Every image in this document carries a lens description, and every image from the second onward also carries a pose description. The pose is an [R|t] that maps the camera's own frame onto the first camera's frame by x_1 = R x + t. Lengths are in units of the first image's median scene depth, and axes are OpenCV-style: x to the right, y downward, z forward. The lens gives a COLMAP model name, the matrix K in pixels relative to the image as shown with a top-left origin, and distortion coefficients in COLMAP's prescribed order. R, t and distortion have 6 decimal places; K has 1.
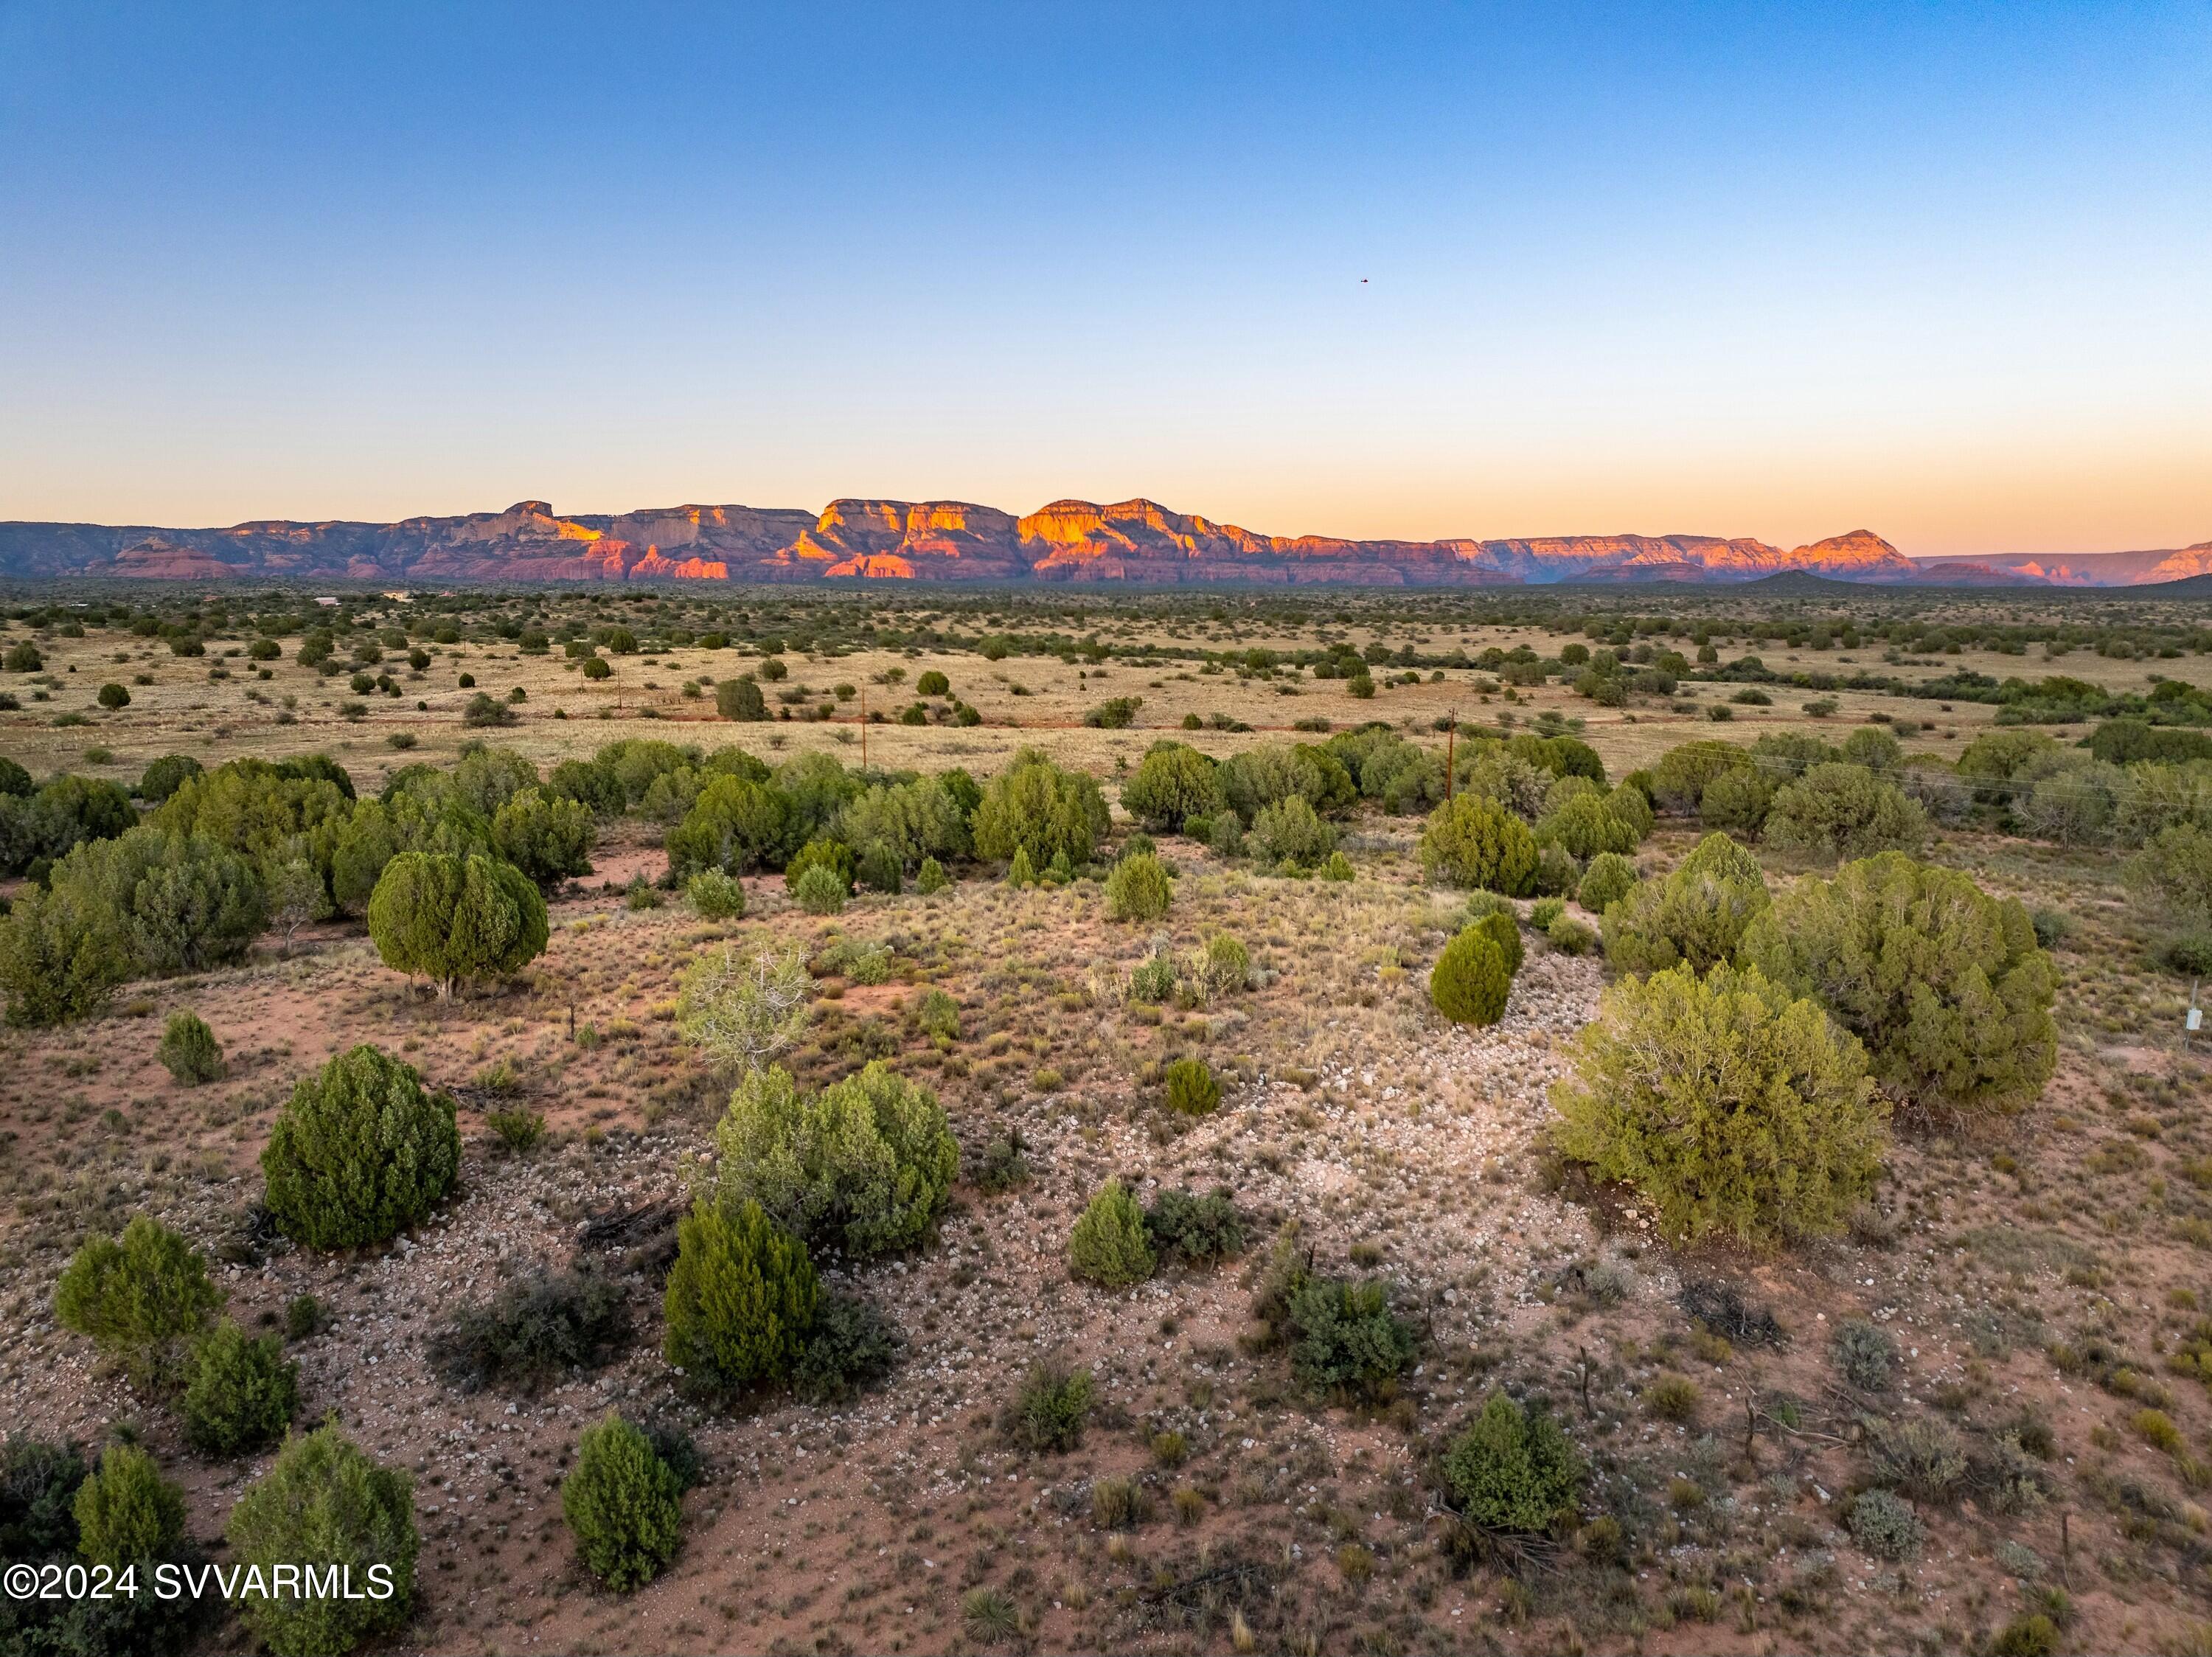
lens RADIAL K [[1549.3, 0, 1108.2], [0, 1549.3, 829.0], [0, 0, 1]] dist [-0.033367, -0.019183]
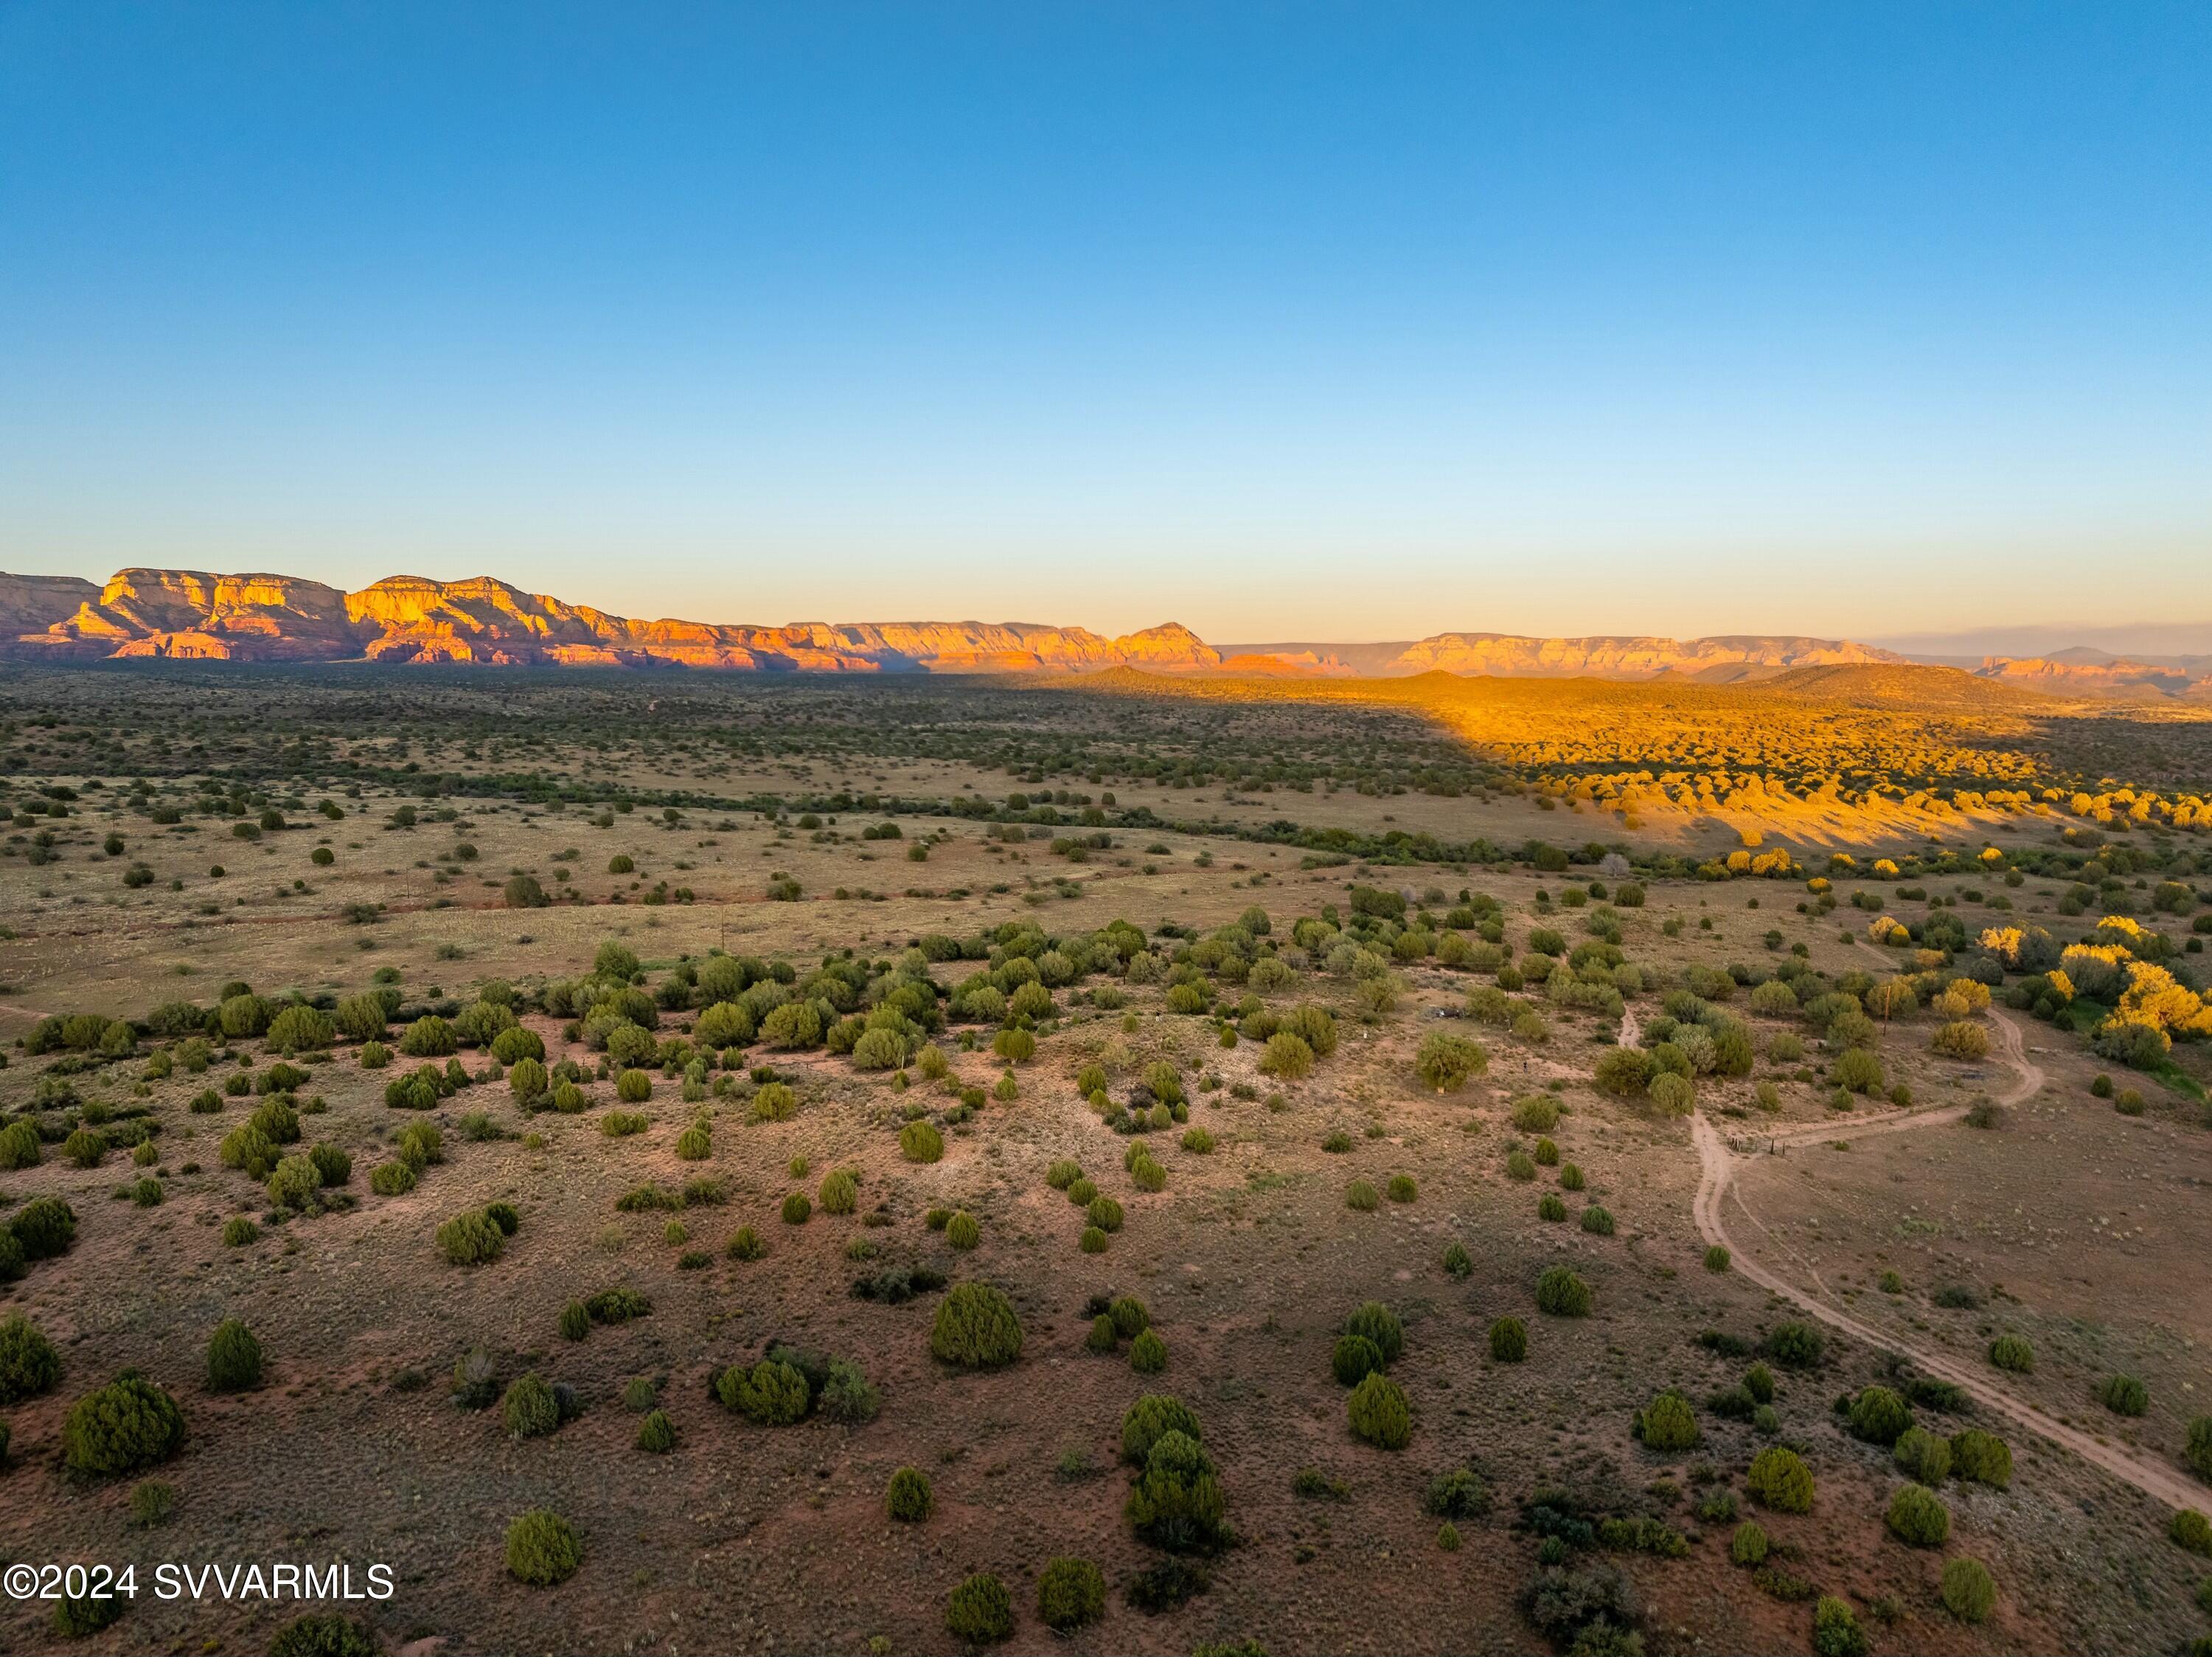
lens RADIAL K [[1545.2, 0, 1108.2], [0, 1545.2, 843.7], [0, 0, 1]] dist [-0.024857, -0.041842]
pose [[0.916795, -0.031845, 0.398086, -0.095159], [0.047745, 0.998406, -0.030090, -0.018156], [-0.396493, 0.046593, 0.916855, -0.155793]]
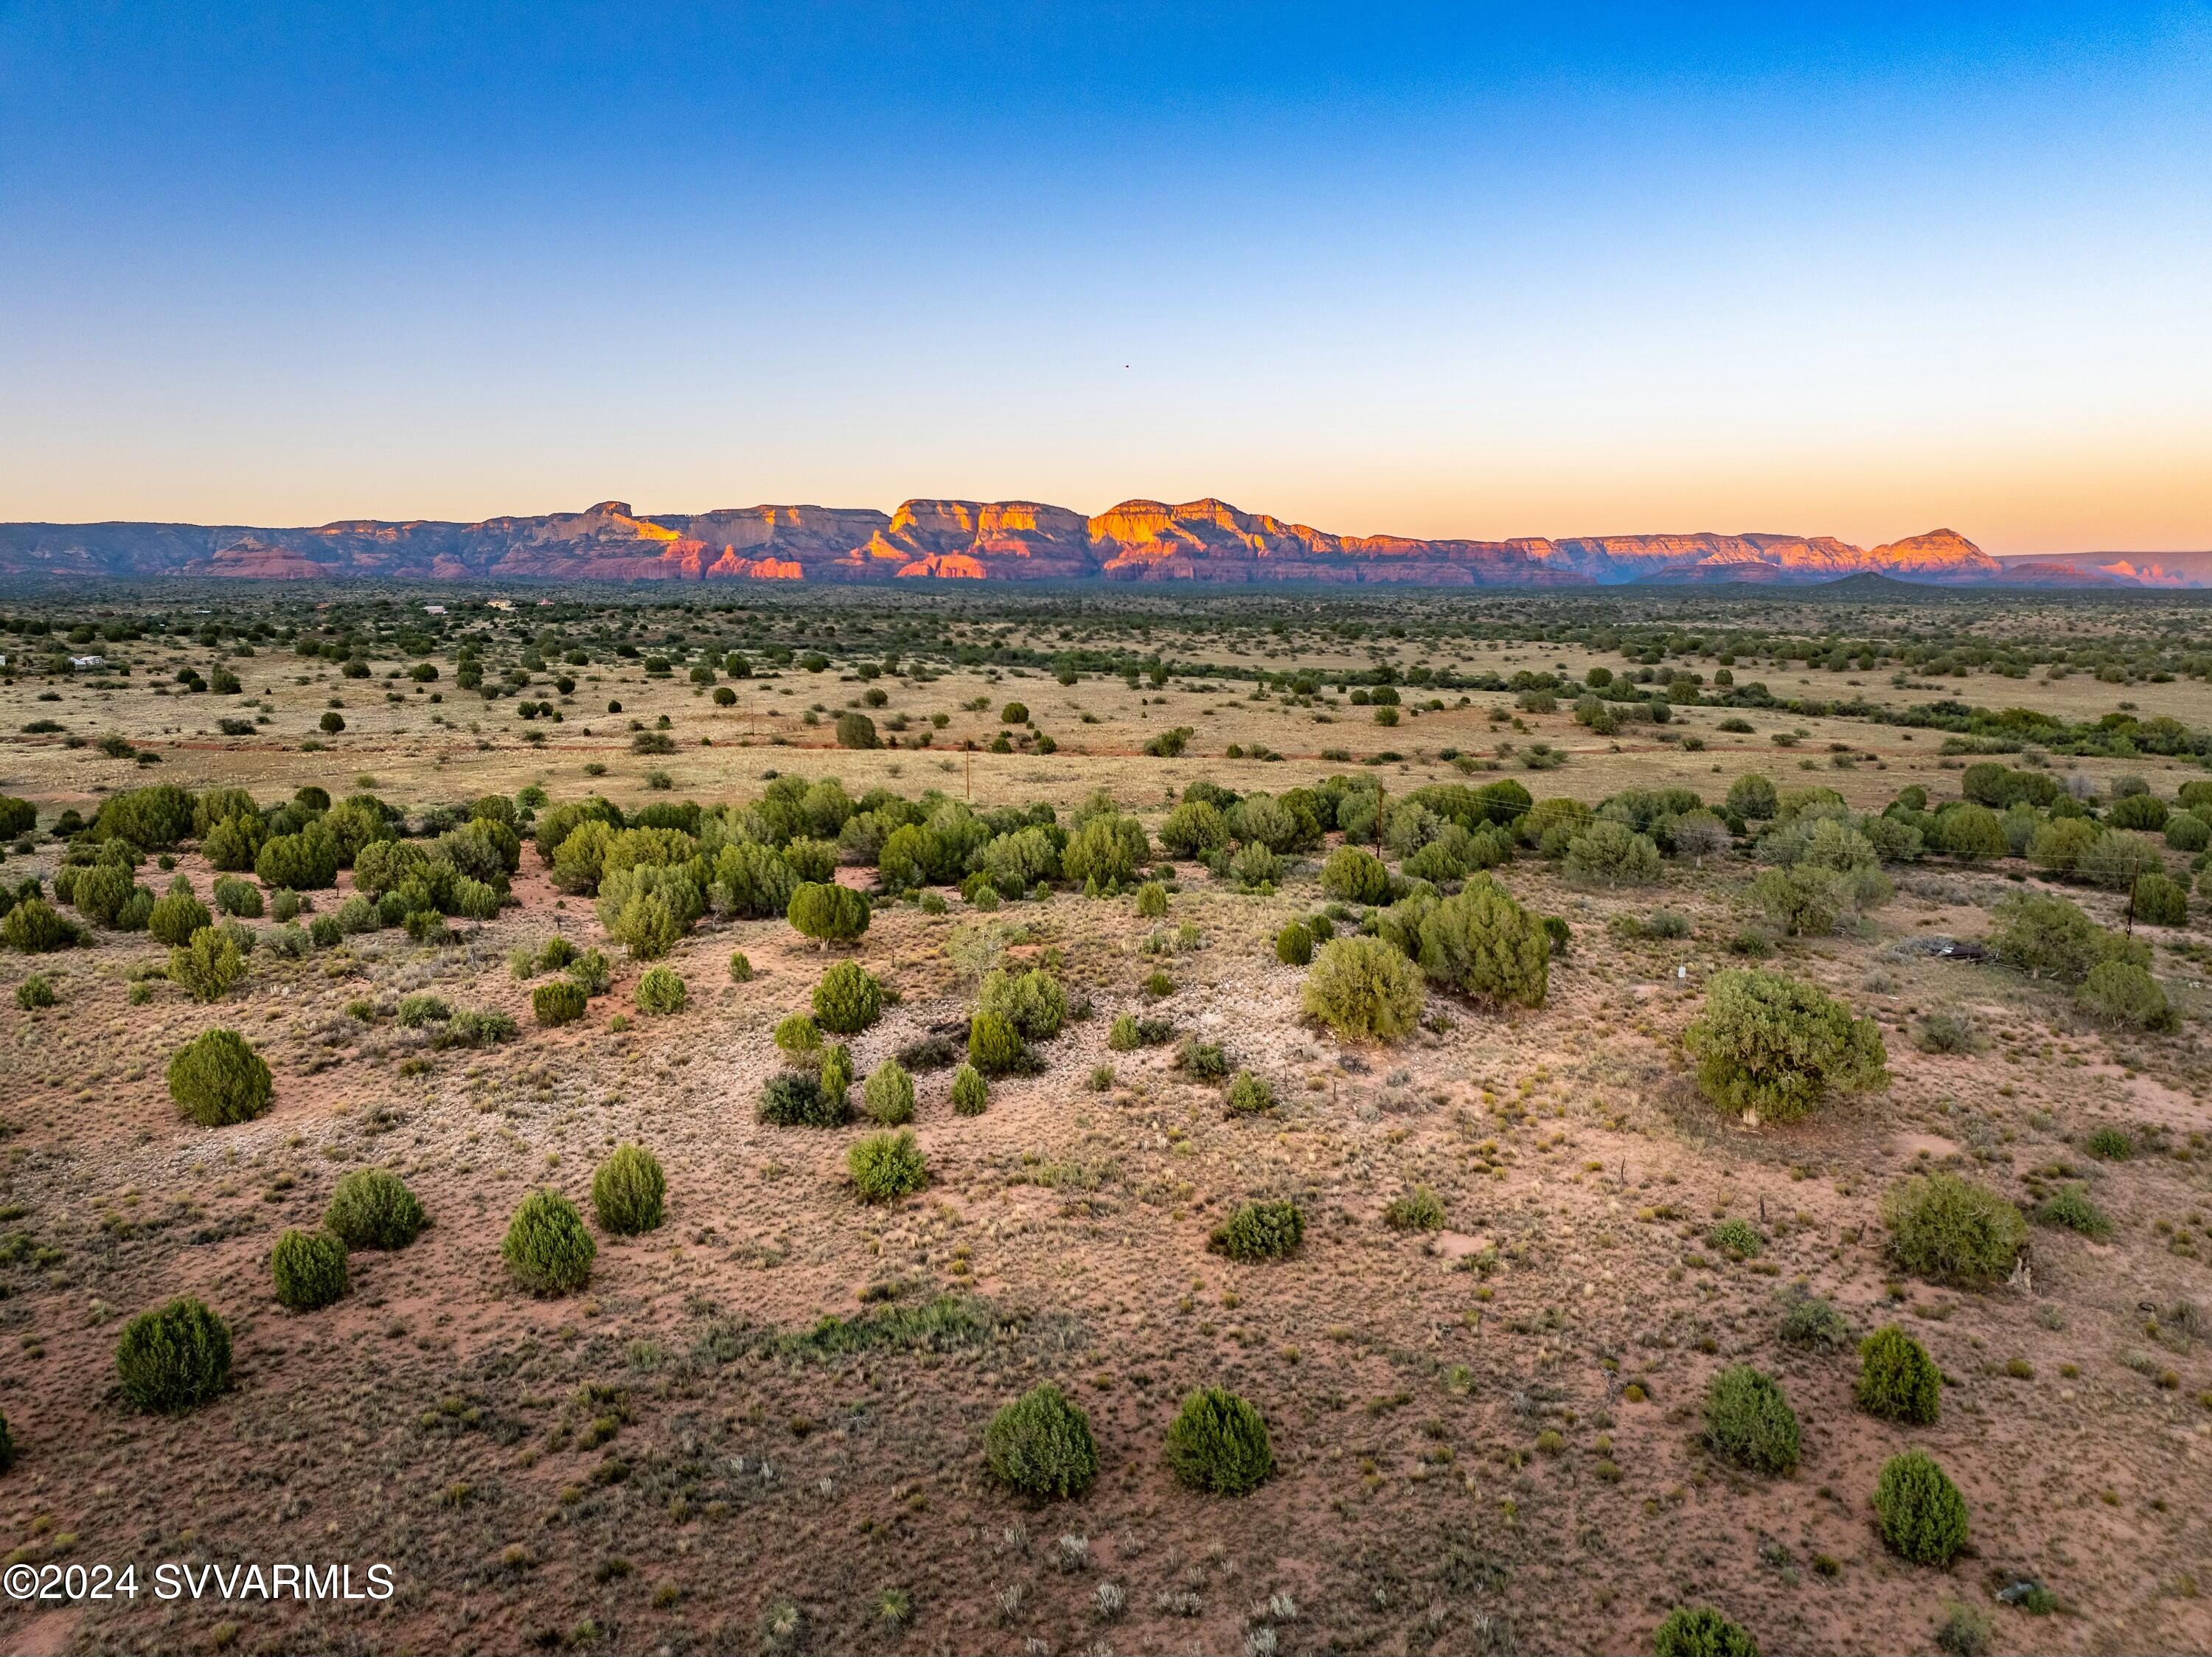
lens RADIAL K [[1549.3, 0, 1108.2], [0, 1549.3, 829.0], [0, 0, 1]] dist [-0.033367, -0.019183]
pose [[0.999012, 0.007172, -0.043861, 0.003079], [-0.007104, 0.999973, 0.001705, -0.003305], [0.043872, -0.001392, 0.999036, -0.058152]]
